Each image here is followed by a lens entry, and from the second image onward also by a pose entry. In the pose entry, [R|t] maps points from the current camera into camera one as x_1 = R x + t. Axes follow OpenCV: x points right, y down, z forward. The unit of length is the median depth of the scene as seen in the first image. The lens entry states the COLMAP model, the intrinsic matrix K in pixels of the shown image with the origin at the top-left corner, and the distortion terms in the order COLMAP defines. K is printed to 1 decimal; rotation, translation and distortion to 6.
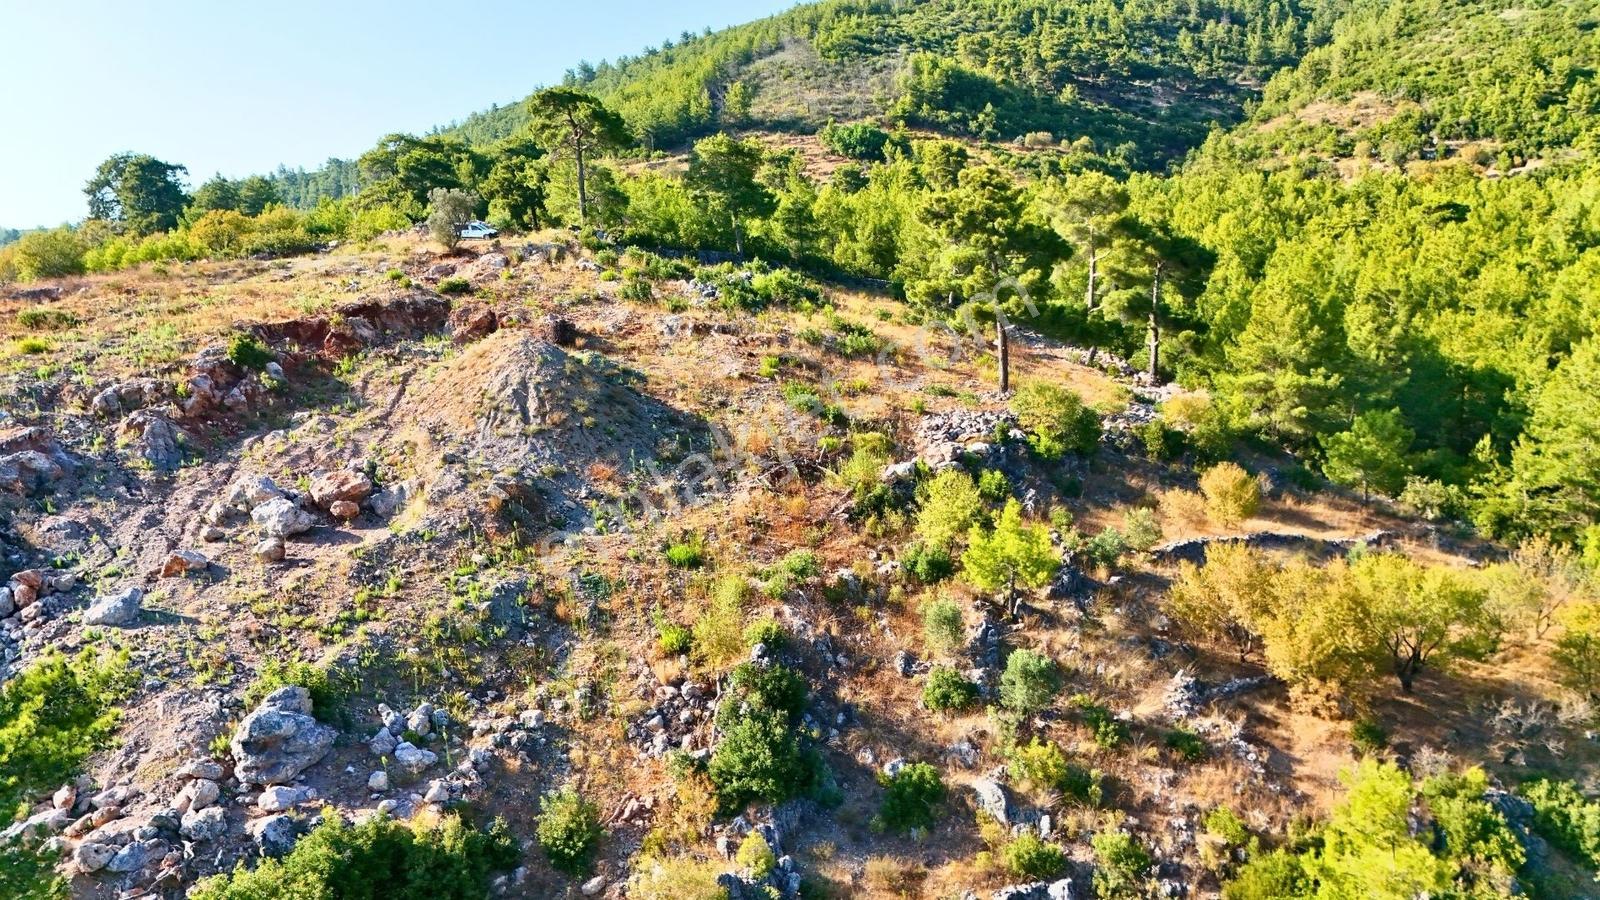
lens RADIAL K [[1162.9, 0, 800.0], [0, 1162.9, 450.0], [0, 0, 1]] dist [0.021708, -0.008608]
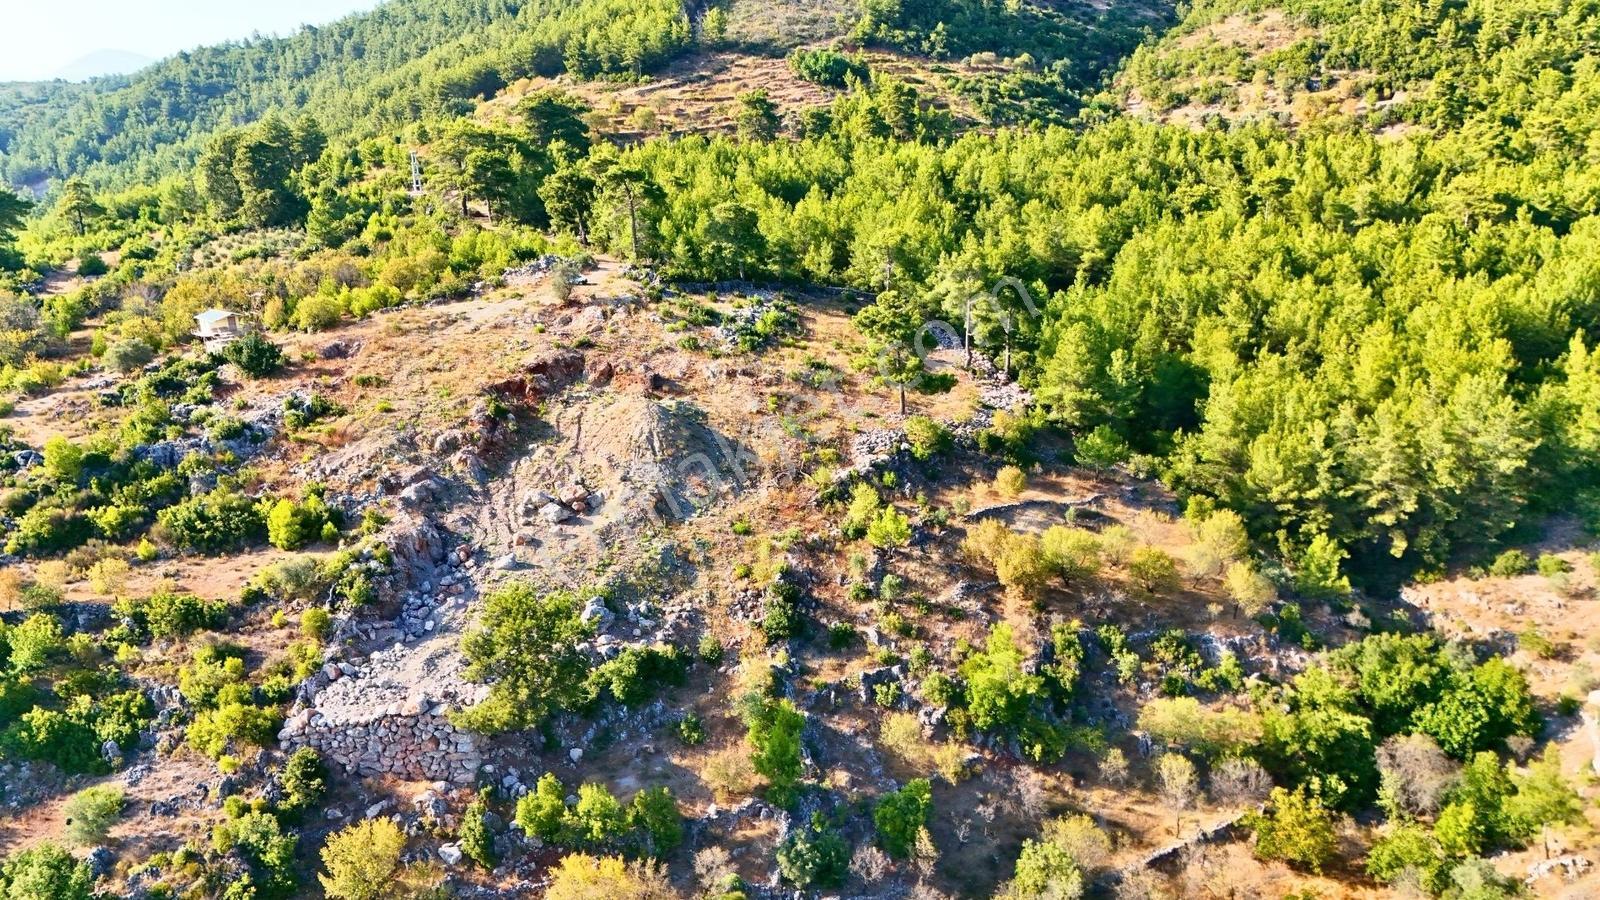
lens RADIAL K [[1162.9, 0, 800.0], [0, 1162.9, 450.0], [0, 0, 1]] dist [0.021708, -0.008608]
pose [[0.999559, -0.008425, 0.028470, -0.042784], [0.004395, 0.990316, 0.138763, -0.301918], [-0.029364, -0.138577, 0.989916, -0.961703]]
